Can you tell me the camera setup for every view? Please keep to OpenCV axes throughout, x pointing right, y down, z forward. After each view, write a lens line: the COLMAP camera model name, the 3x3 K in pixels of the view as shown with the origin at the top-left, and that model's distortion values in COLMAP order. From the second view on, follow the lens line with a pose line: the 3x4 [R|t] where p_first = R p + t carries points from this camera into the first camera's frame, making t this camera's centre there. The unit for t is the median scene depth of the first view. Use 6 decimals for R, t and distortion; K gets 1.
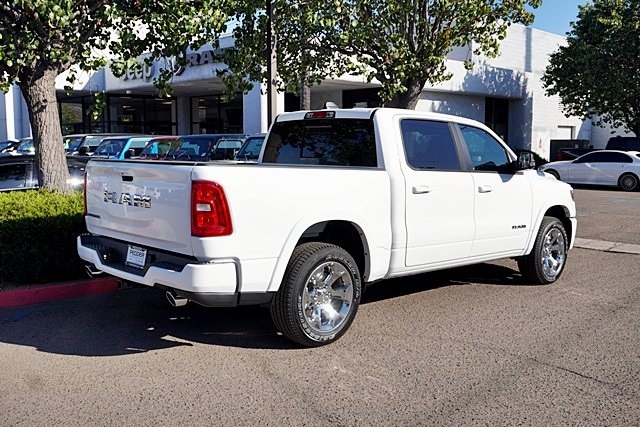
lens RADIAL K [[641.6, 0, 320.0], [0, 641.6, 213.5], [0, 0, 1]] dist [-0.008388, -0.000924]
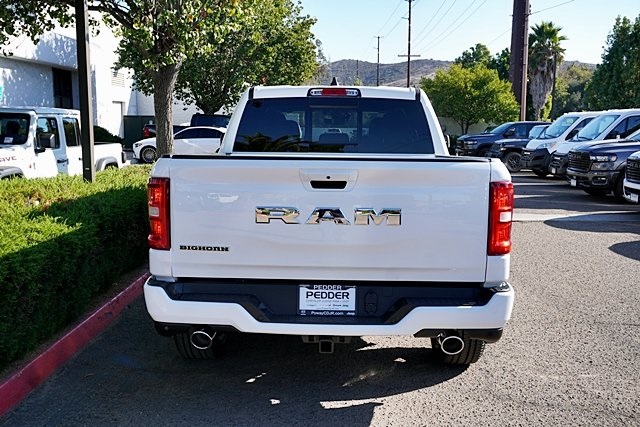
lens RADIAL K [[643.0, 0, 320.0], [0, 643.0, 213.5], [0, 0, 1]] dist [-0.003553, -0.000389]
pose [[0.710913, -0.095676, 0.696741, -0.597383], [0.068191, 0.995412, 0.067112, -0.054235], [-0.699966, -0.000199, 0.714176, 0.415448]]
